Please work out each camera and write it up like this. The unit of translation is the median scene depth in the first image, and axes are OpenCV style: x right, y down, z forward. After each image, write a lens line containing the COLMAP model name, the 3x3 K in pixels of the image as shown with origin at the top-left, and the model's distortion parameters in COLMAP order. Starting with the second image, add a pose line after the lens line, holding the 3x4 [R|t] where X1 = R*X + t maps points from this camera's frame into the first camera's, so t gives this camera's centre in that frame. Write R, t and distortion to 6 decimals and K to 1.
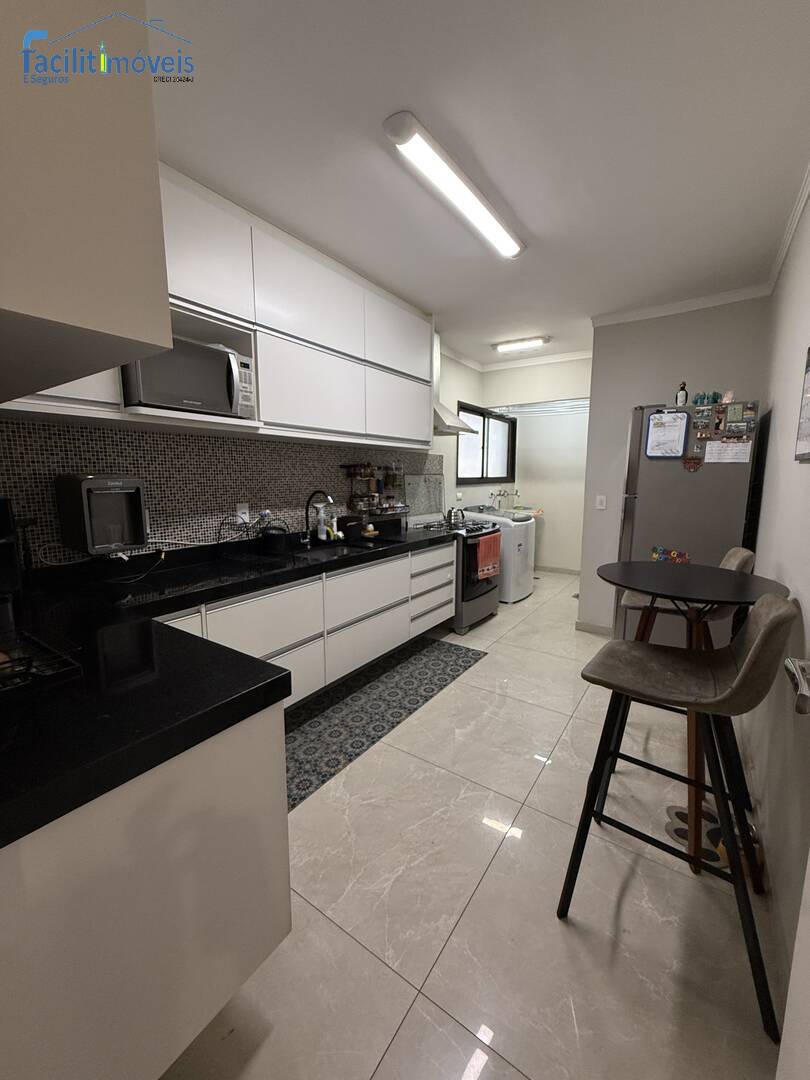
lens RADIAL K [[430.6, 0, 404.6], [0, 430.6, 536.8], [0, 0, 1]] dist [0.000174, 0.000078]
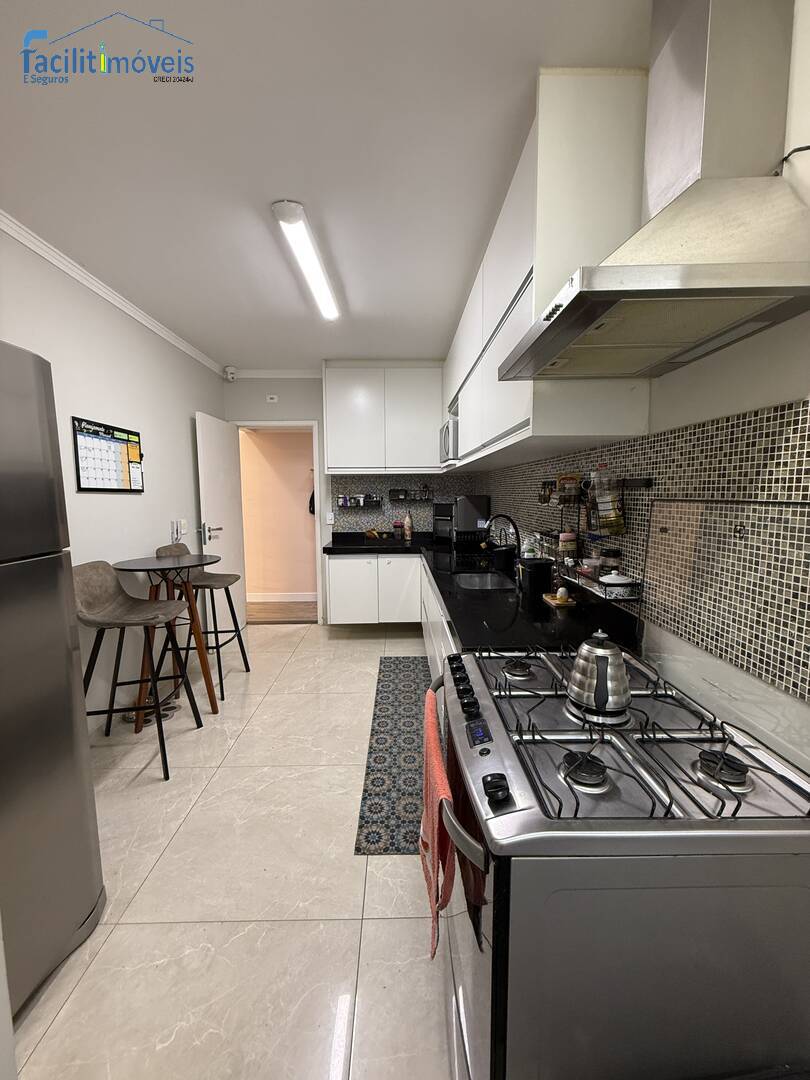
lens RADIAL K [[430.6, 0, 404.6], [0, 430.6, 536.8], [0, 0, 1]] dist [0.000174, 0.000078]
pose [[-0.813902, 0.066765, -0.577153, 0.410024], [-0.073429, 0.973590, 0.216175, -0.202674], [0.576343, 0.218325, -0.787504, 1.339280]]
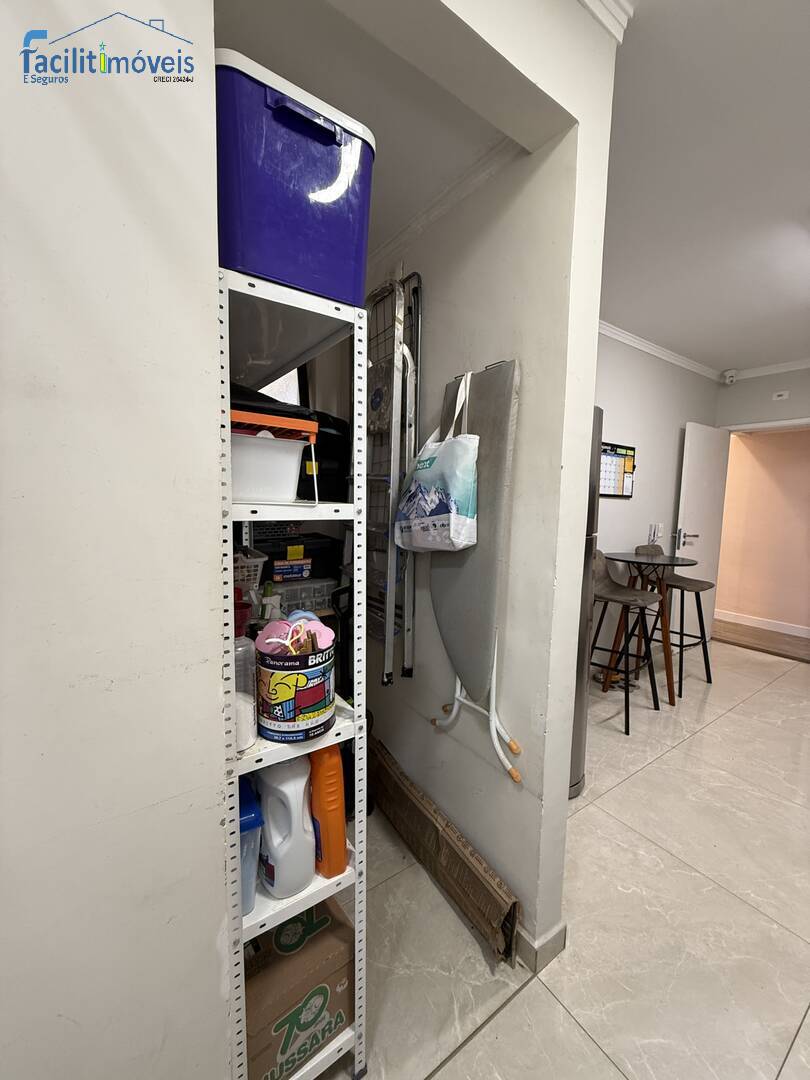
lens RADIAL K [[430.6, 0, 404.6], [0, 430.6, 536.8], [0, 0, 1]] dist [0.000174, 0.000078]
pose [[-0.934431, -0.050176, 0.352591, 0.470429], [0.031649, 0.974410, 0.222540, -0.218481], [-0.354734, 0.219108, -0.908931, 1.476913]]
